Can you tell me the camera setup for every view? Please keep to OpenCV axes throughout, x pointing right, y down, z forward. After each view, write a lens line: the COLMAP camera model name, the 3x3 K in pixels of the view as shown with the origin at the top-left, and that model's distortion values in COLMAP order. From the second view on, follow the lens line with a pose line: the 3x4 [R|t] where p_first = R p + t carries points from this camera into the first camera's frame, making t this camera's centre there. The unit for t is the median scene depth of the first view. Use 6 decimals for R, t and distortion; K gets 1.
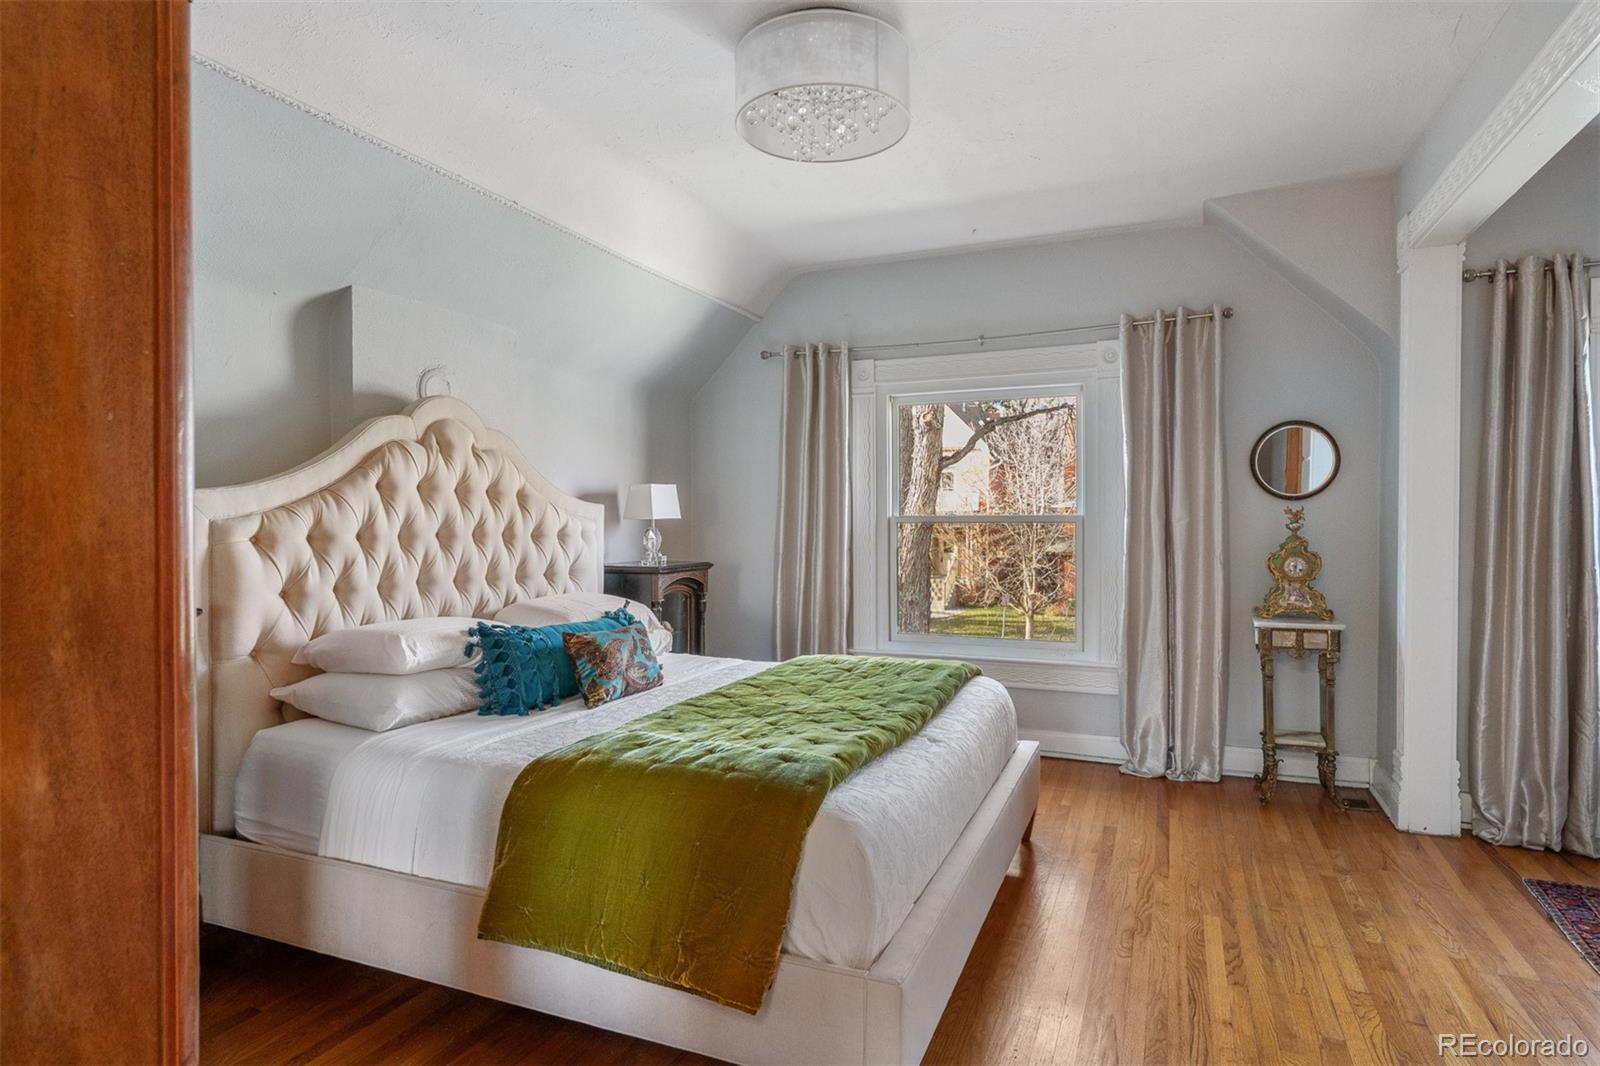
lens RADIAL K [[829.6, 0, 873.3], [0, 829.6, 529.8], [0, 0, 1]] dist [0.000224, 0.000780]
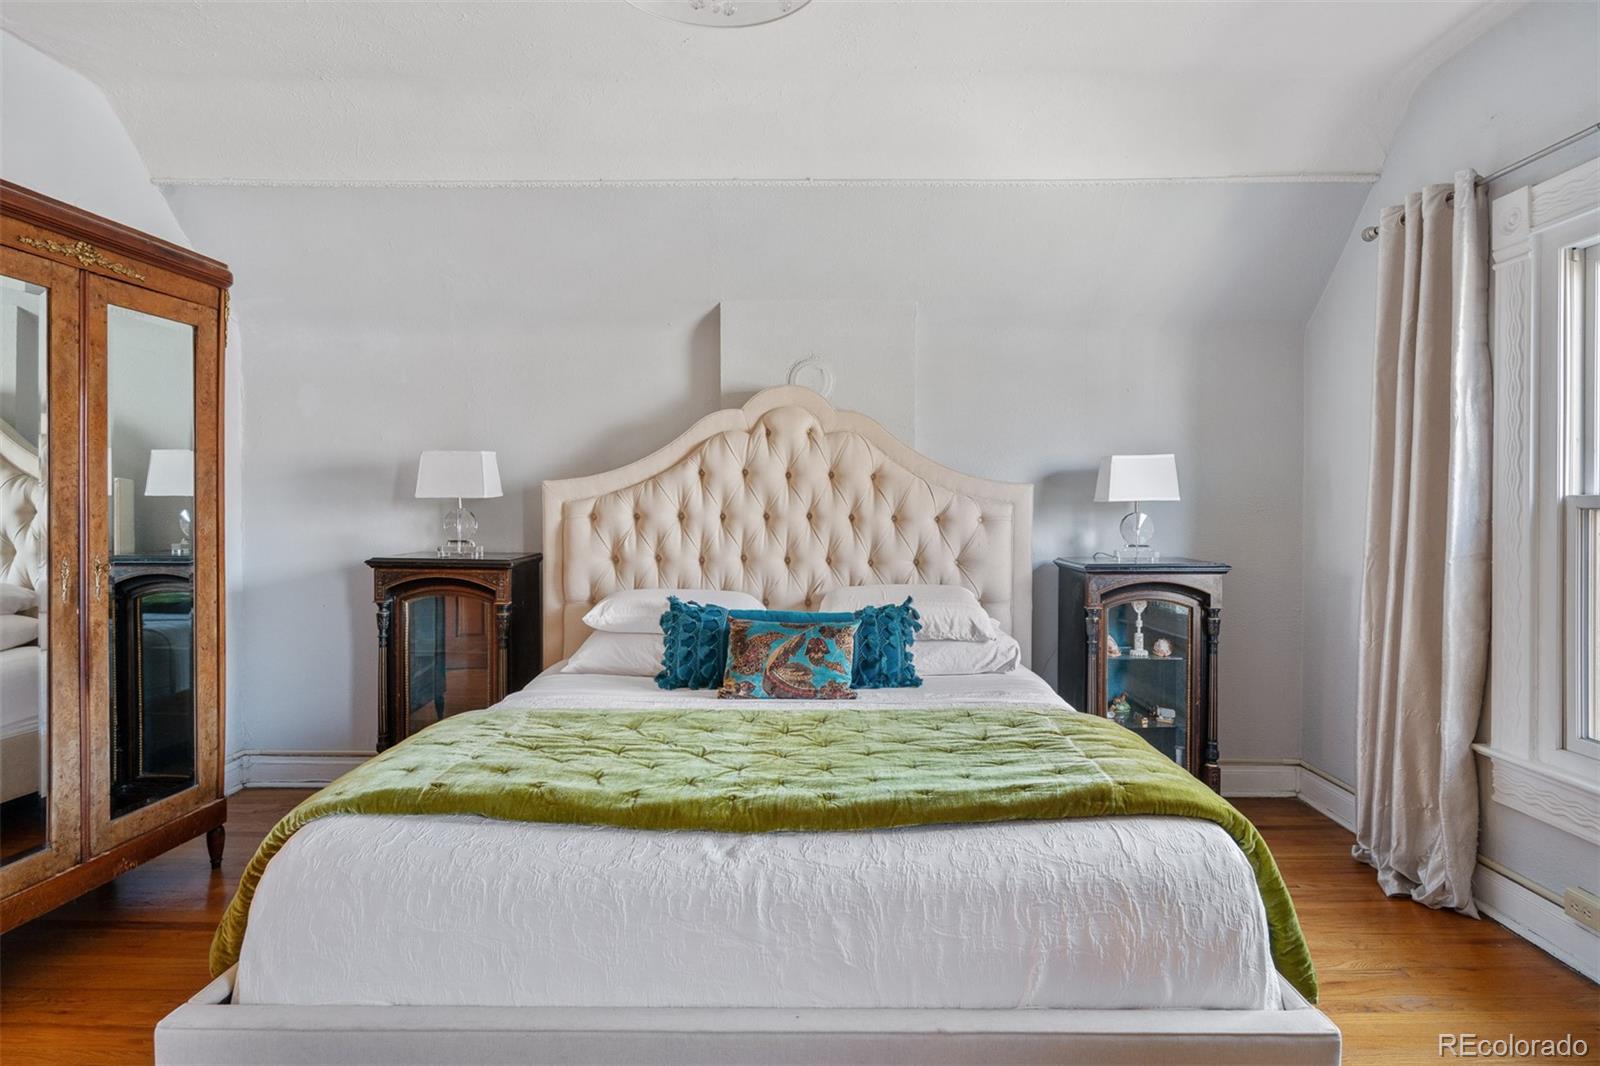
lens RADIAL K [[894.1, 0, 802.1], [0, 894.1, 502.8], [0, 0, 1]] dist [-0.001267, 0.000000]
pose [[0.357416, 0.003940, -0.933937, 0.615932], [-0.011963, 0.999928, -0.000360, -0.011688], [0.933869, 0.011301, 0.357437, 0.669262]]
